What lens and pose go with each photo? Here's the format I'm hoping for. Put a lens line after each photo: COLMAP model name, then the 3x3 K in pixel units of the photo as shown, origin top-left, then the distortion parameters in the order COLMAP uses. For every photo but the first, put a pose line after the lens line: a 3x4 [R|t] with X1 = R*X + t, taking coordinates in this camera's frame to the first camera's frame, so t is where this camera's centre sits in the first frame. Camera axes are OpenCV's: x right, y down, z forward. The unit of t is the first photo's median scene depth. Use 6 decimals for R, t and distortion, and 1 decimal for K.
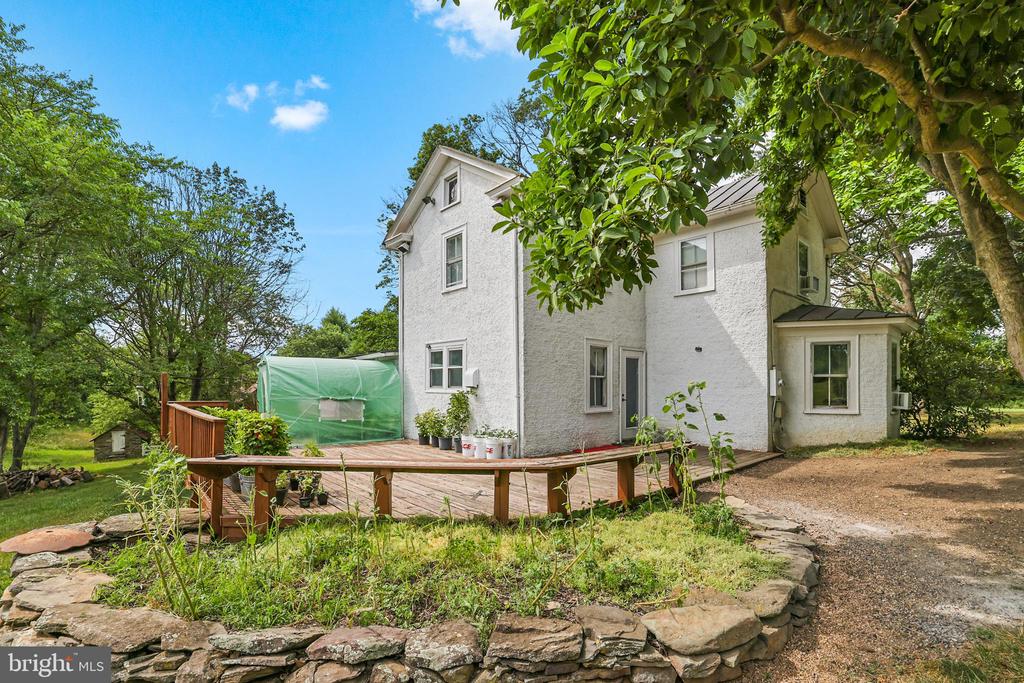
lens RADIAL K [[456.7, 0, 514.0], [0, 456.7, 317.5], [0, 0, 1]] dist [-0.002111, -0.000129]
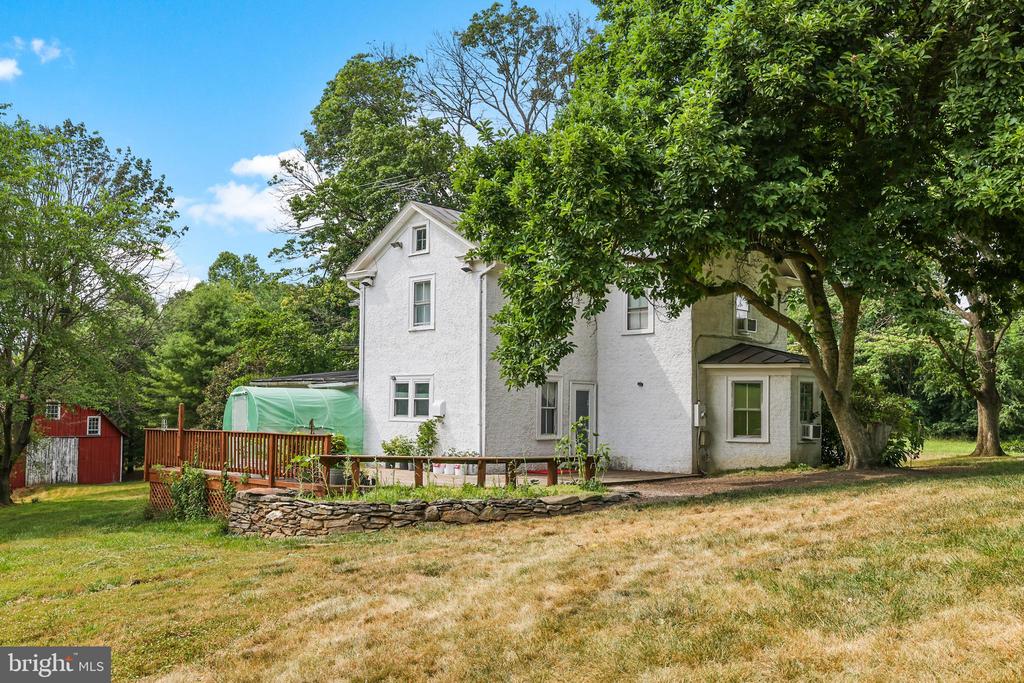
lens RADIAL K [[928.4, 0, 457.5], [0, 928.4, 337.4], [0, 0, 1]] dist [0.086392, -0.001853]
pose [[0.999510, 0.009606, 0.029778, -0.112337], [-0.011707, 0.997392, 0.071222, -0.206655], [-0.029016, -0.071536, 0.997016, -1.278102]]
